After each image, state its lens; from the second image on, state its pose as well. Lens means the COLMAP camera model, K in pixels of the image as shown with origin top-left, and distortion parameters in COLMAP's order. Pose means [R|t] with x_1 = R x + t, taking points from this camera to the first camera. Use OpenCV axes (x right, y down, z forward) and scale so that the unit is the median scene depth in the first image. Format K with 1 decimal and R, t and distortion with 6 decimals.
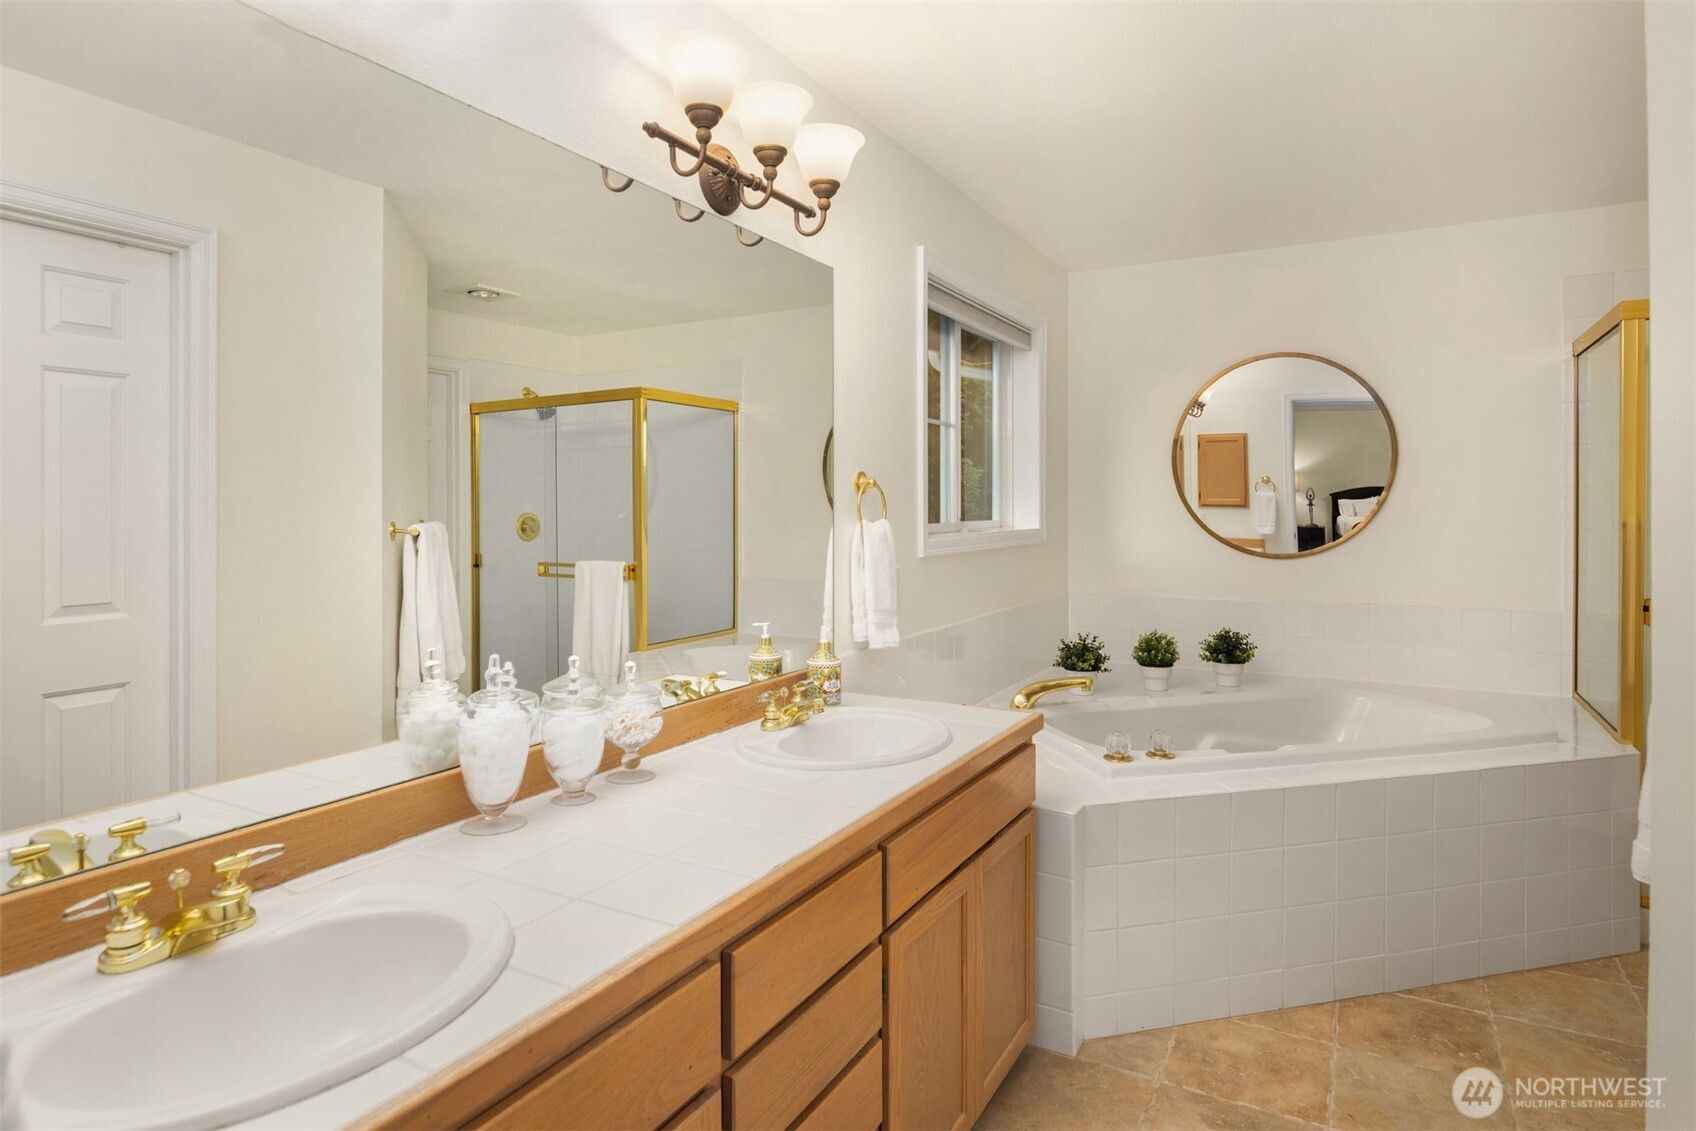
lens RADIAL K [[928.7, 0, 863.1], [0, 928.7, 509.8], [0, 0, 1]] dist [-0.005378, -0.002055]
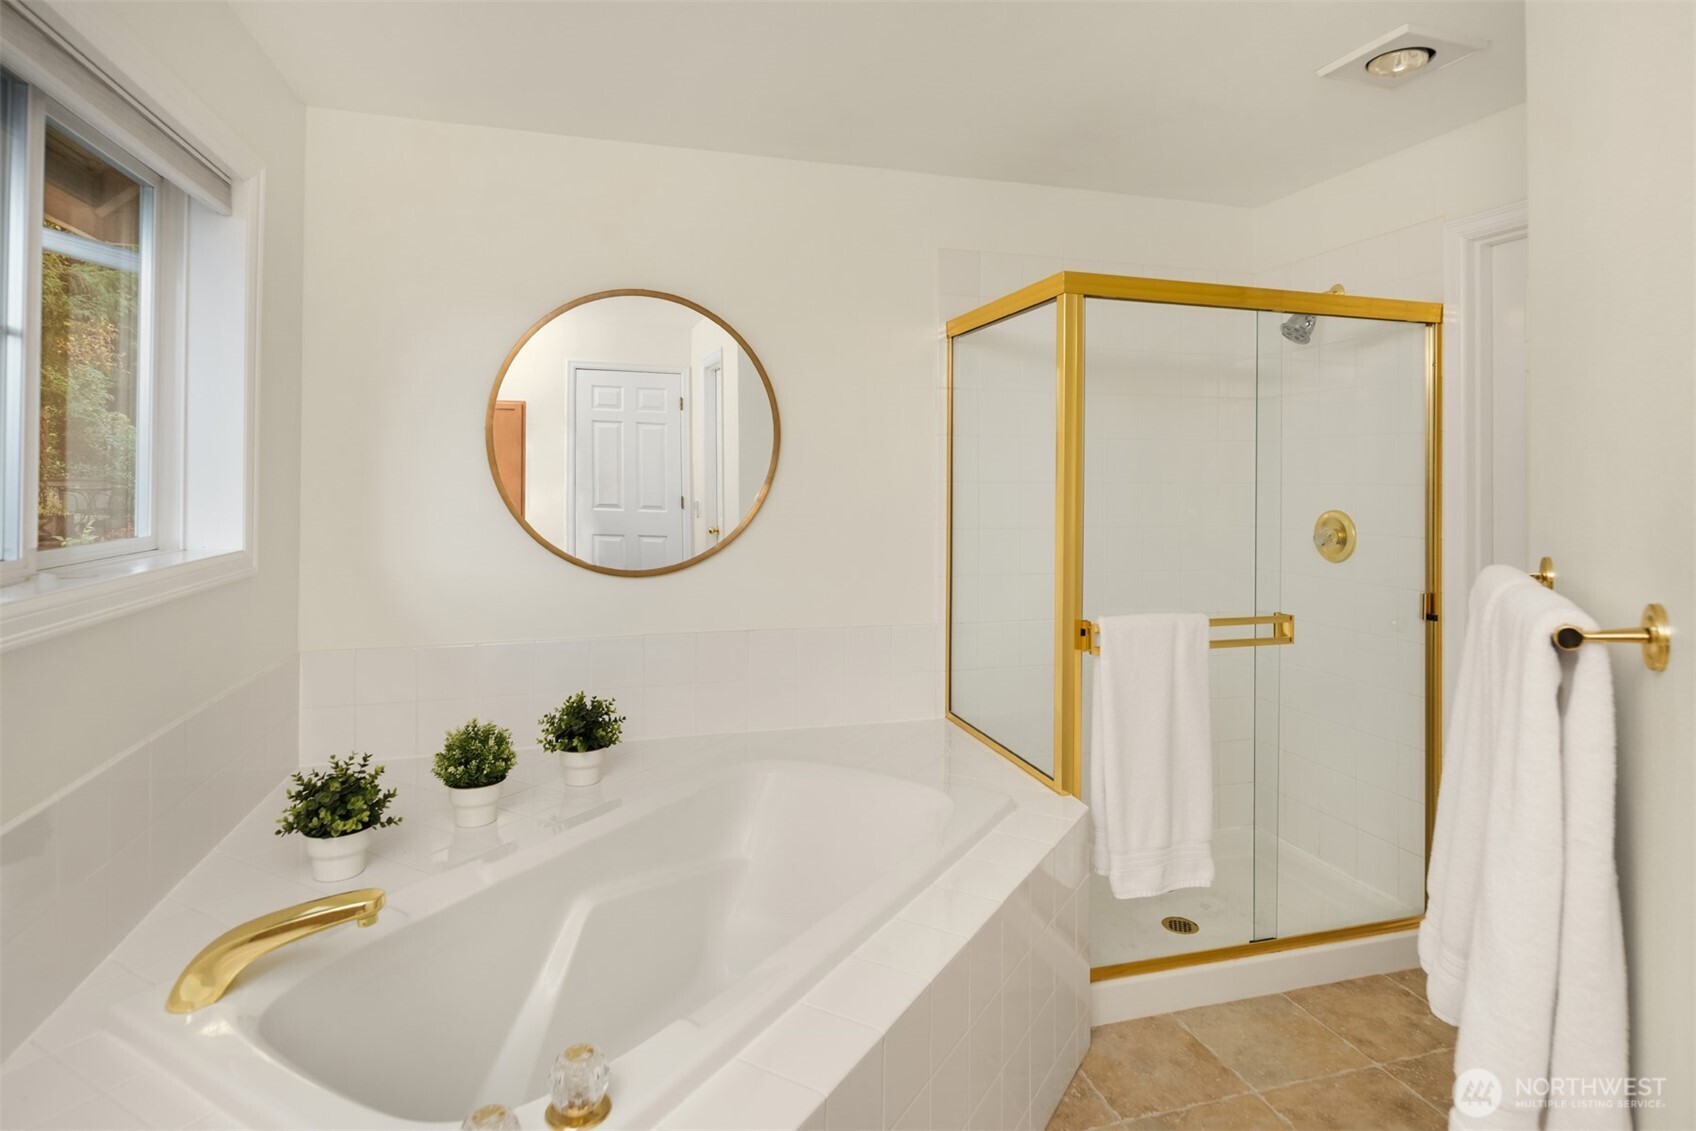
lens RADIAL K [[908.9, 0, 849.2], [0, 908.9, 469.4], [0, 0, 1]] dist [-0.002454, -0.001314]
pose [[0.703866, 0.014742, 0.710180, 0.069594], [-0.007677, 0.999884, -0.013148, -0.024541], [-0.710292, 0.003803, 0.703897, 0.424149]]
